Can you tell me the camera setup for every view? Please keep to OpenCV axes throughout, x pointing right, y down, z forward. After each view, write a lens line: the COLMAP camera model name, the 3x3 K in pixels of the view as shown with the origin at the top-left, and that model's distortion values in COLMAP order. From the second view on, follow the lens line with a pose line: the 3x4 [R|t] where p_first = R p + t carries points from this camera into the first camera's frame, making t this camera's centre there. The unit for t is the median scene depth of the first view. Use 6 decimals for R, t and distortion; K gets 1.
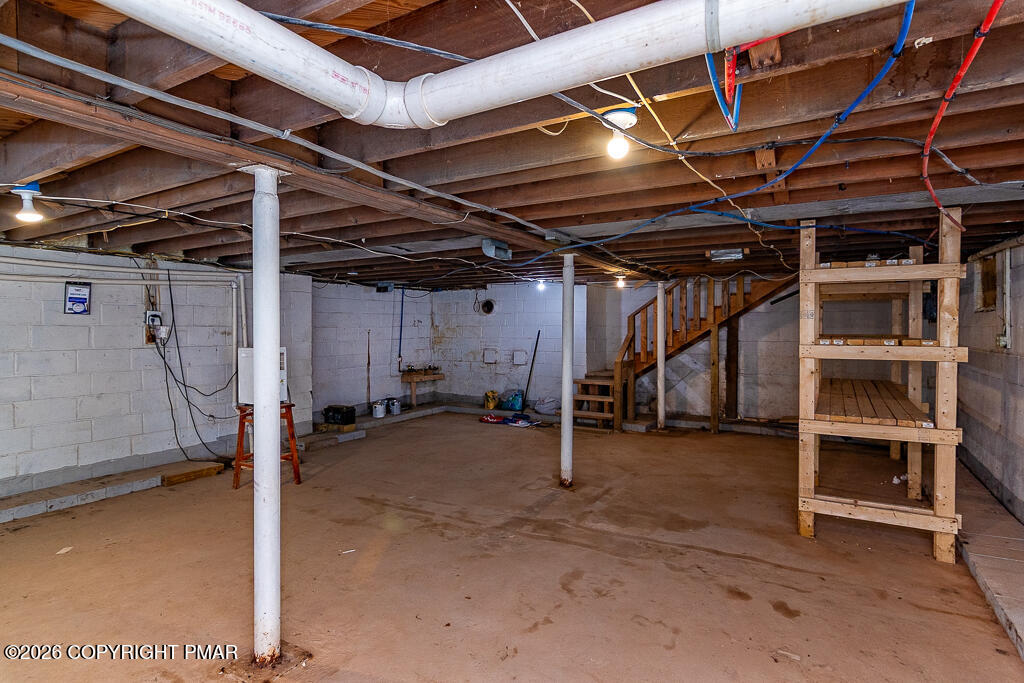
lens RADIAL K [[521.4, 0, 510.8], [0, 521.4, 327.6], [0, 0, 1]] dist [0.002772, 0.001527]
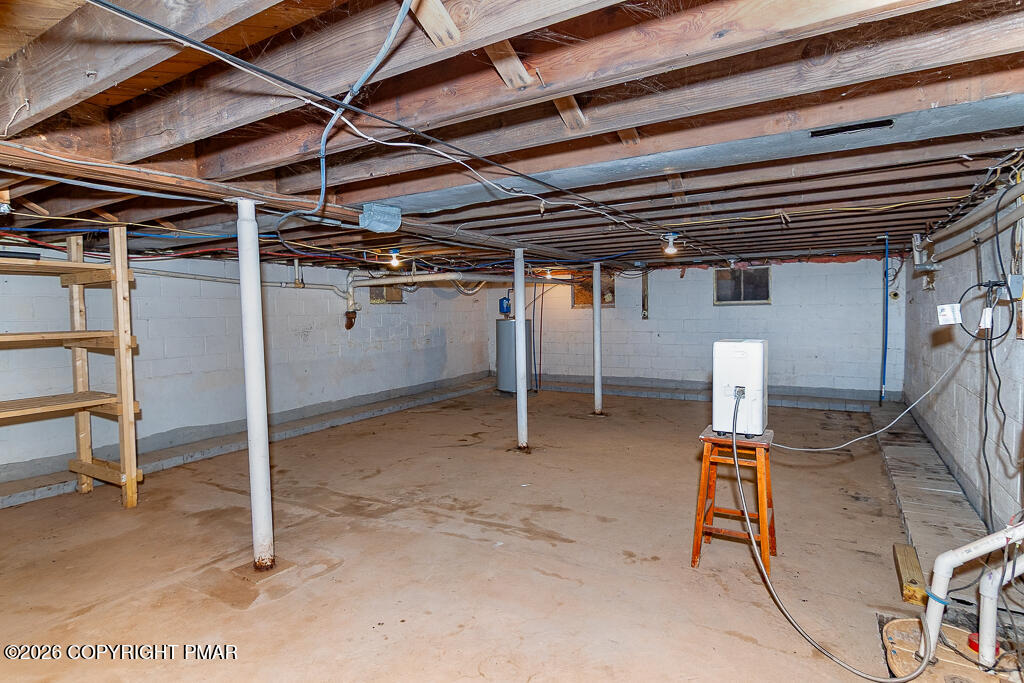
lens RADIAL K [[543.4, 0, 507.6], [0, 543.4, 344.0], [0, 0, 1]] dist [0.001447, 0.000145]
pose [[-0.999921, 0.012450, 0.001551, -0.231687], [0.012518, 0.998306, 0.056826, -0.001754], [-0.000841, 0.056841, -0.998383, 1.984437]]
